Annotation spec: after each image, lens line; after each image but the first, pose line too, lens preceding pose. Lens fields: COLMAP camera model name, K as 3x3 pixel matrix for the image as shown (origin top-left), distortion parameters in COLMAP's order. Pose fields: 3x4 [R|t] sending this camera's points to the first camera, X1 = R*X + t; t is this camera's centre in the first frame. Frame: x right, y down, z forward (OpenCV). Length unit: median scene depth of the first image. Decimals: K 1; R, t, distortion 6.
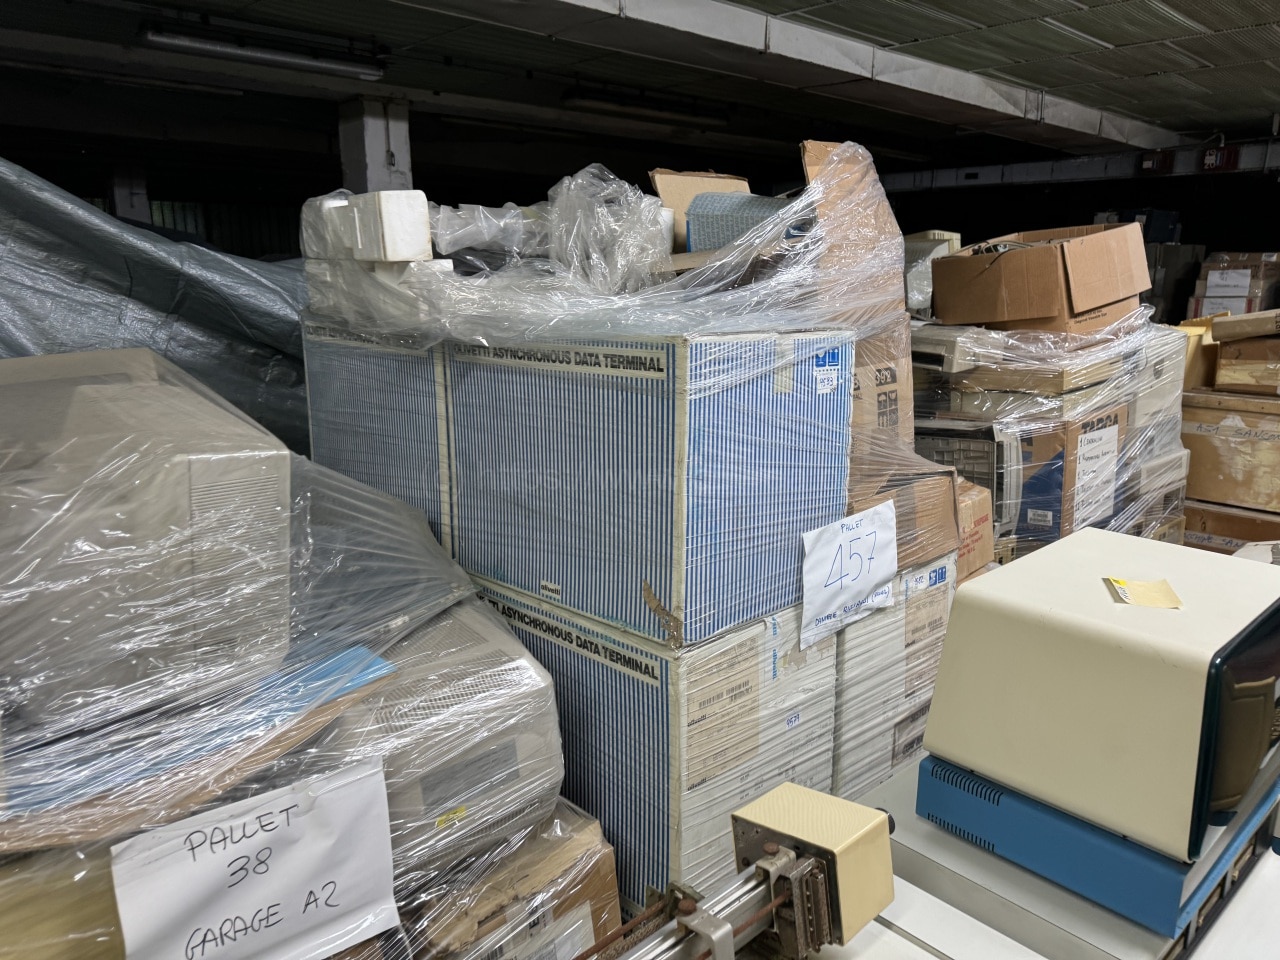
lens RADIAL K [[912.2, 0, 639.3], [0, 912.2, 494.2], [0, 0, 1]] dist [0.086781, -0.117997]
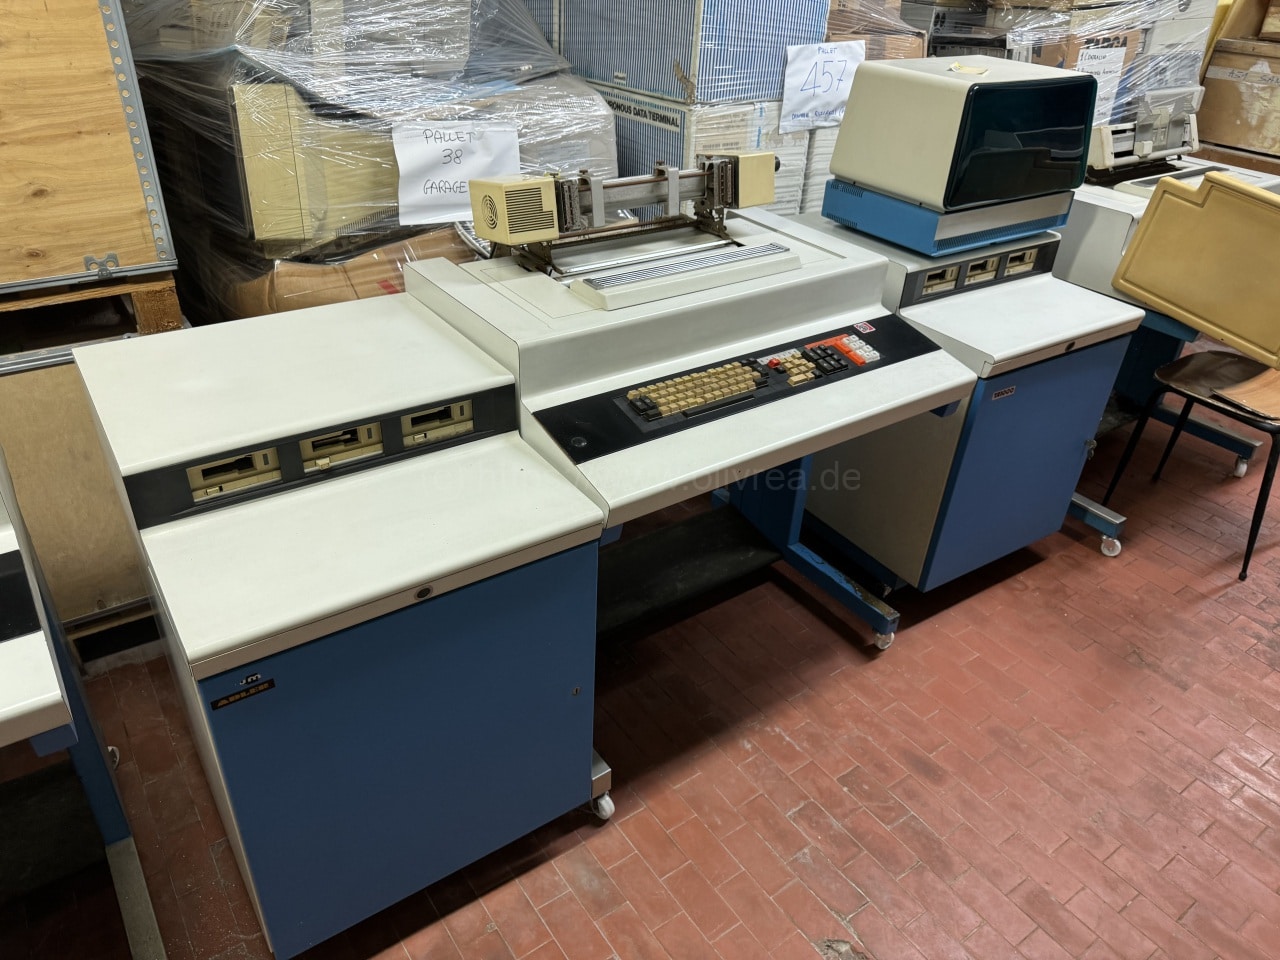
lens RADIAL K [[909.0, 0, 640.0], [0, 909.0, 480.0], [0, 0, 1]] dist [-0.002840, -0.001523]
pose [[0.989643, 0.108408, -0.094100, 0.152571], [-0.074675, 0.948616, 0.307493, 0.272006], [0.122600, -0.297281, 0.946886, -0.642009]]
